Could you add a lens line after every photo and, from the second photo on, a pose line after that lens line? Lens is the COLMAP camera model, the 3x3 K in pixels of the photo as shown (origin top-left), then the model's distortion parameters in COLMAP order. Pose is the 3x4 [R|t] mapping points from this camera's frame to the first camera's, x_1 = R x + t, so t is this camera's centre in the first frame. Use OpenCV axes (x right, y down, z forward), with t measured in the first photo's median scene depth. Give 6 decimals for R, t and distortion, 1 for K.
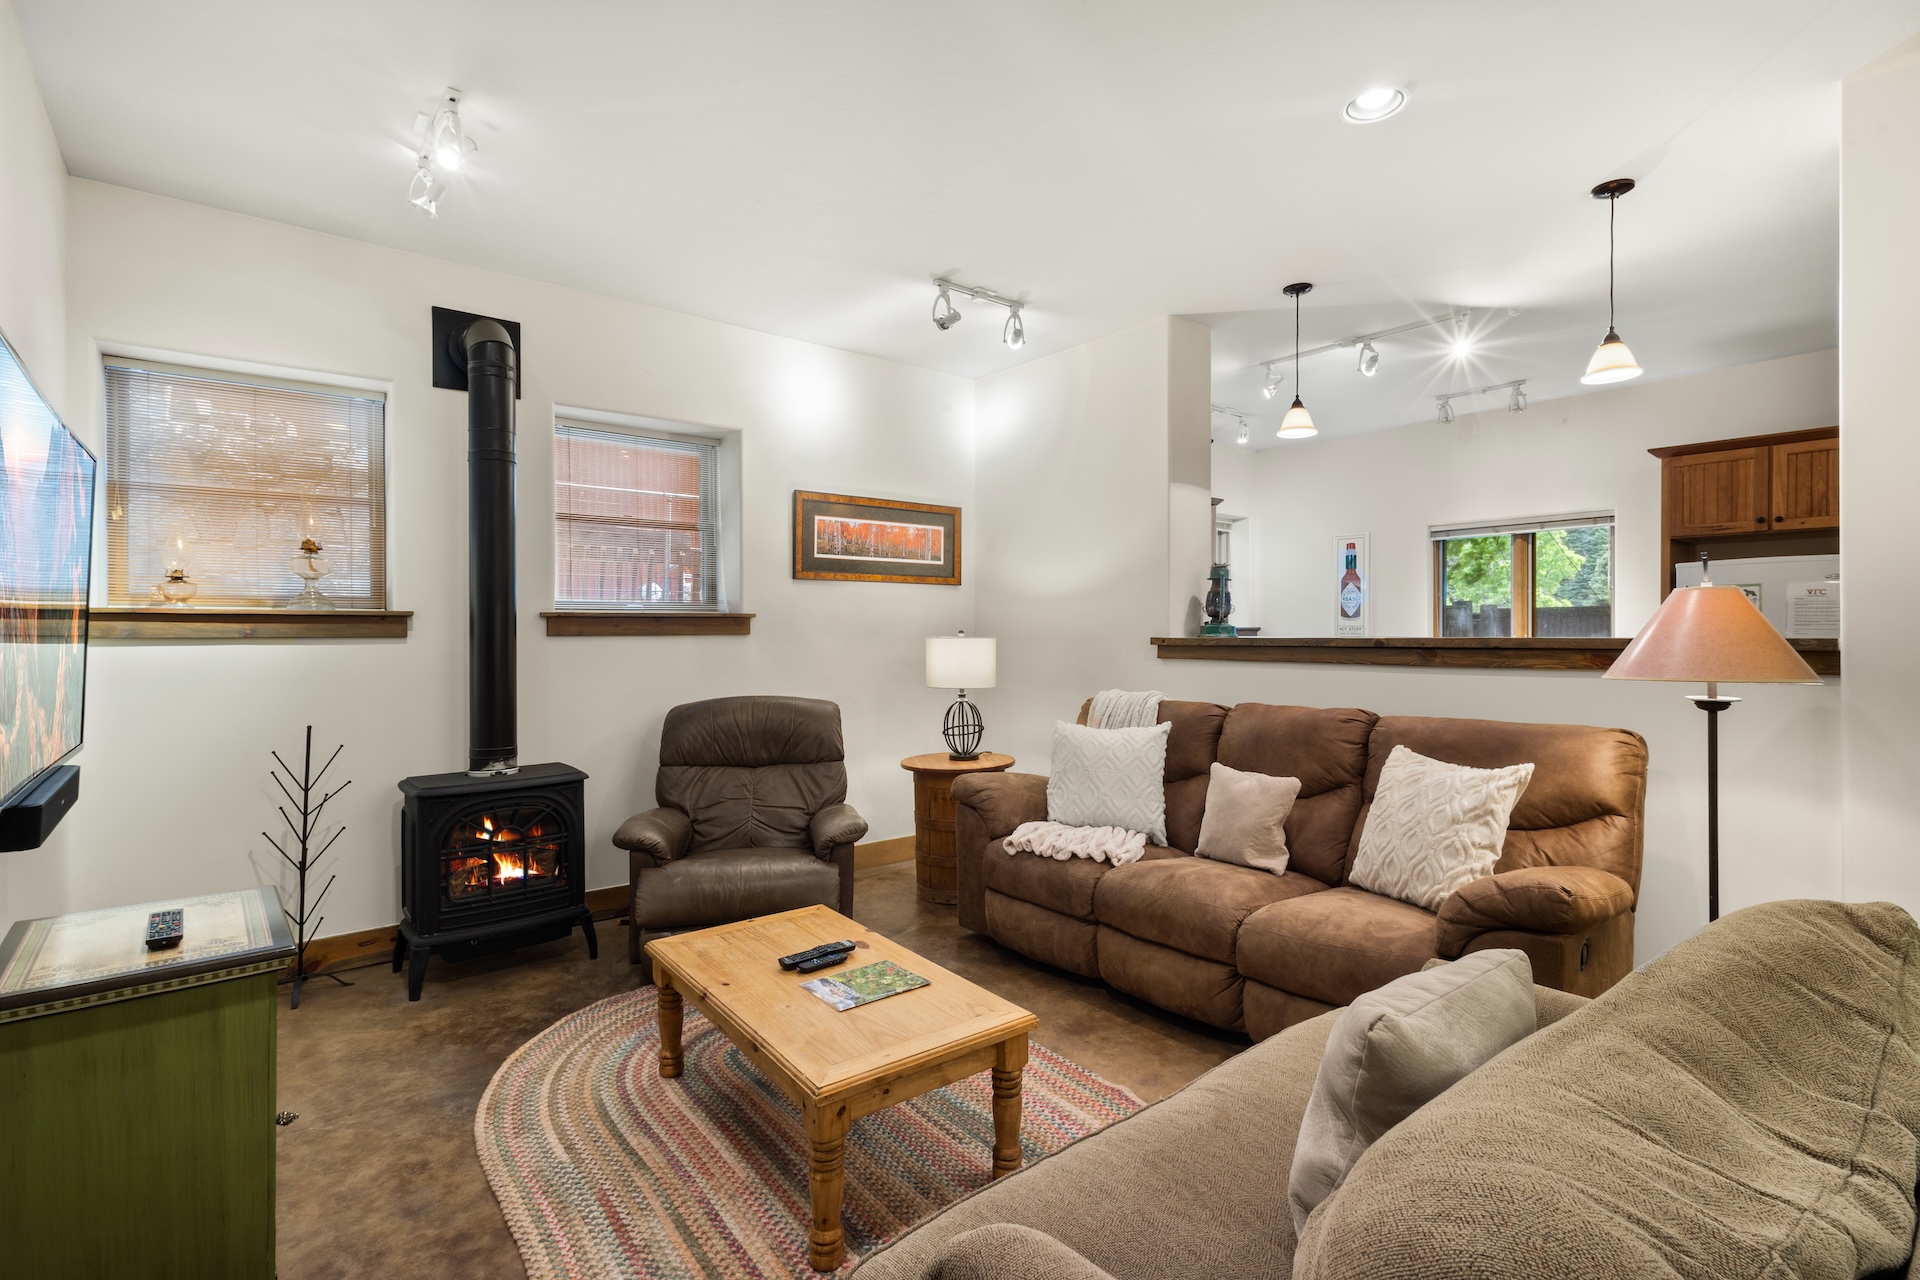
lens RADIAL K [[890.7, 0, 955.2], [0, 890.7, 638.1], [0, 0, 1]] dist [0.014055, -0.000045]
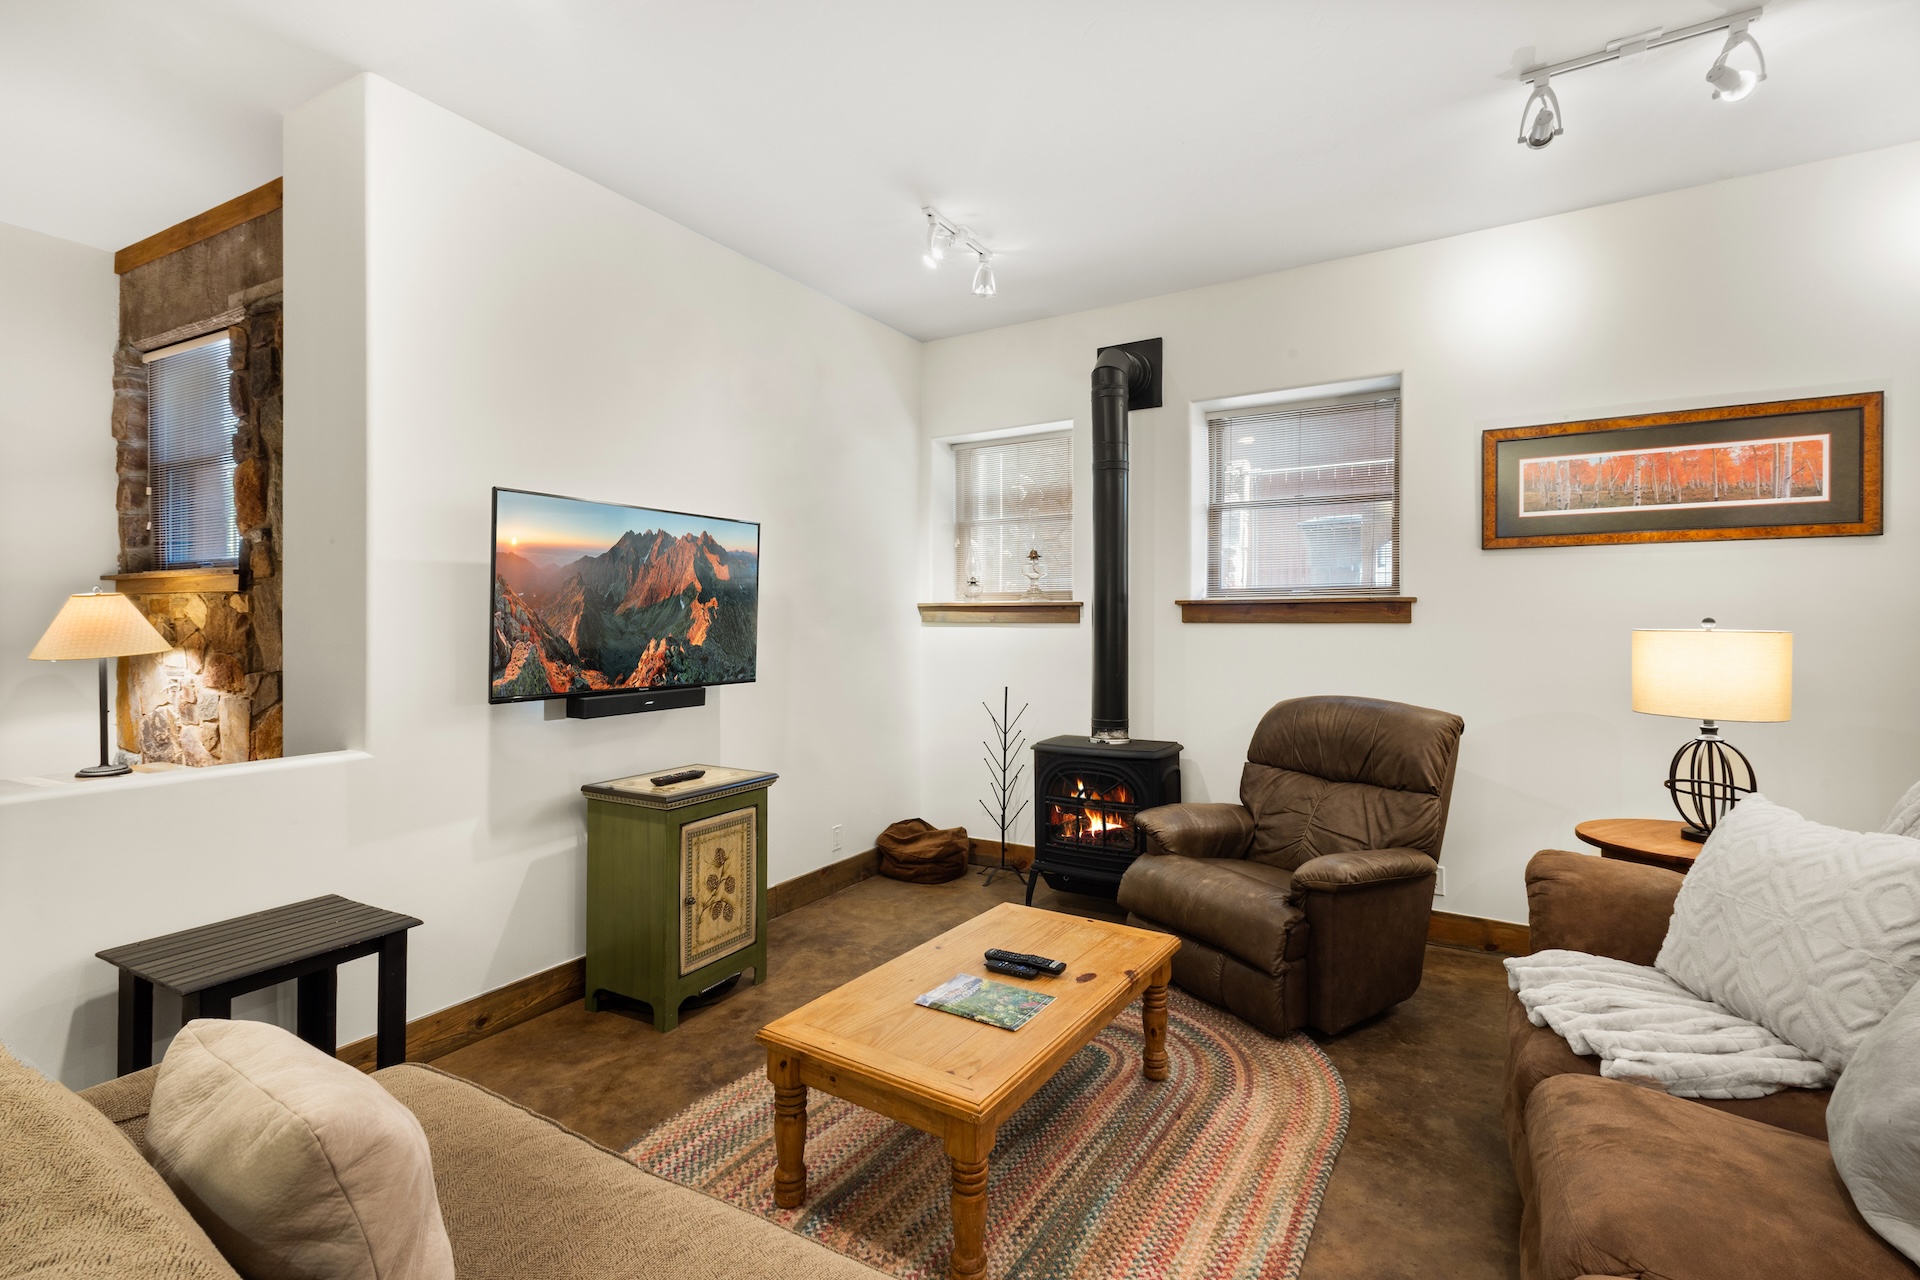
lens RADIAL K [[888.7, 0, 961.3], [0, 888.7, 629.7], [0, 0, 1]] dist [0.016009, 0.000232]
pose [[0.347132, 0.015610, -0.937686, 0.444026], [-0.008066, 0.999874, 0.013659, -0.006295], [0.937782, 0.002822, 0.347214, 0.384498]]
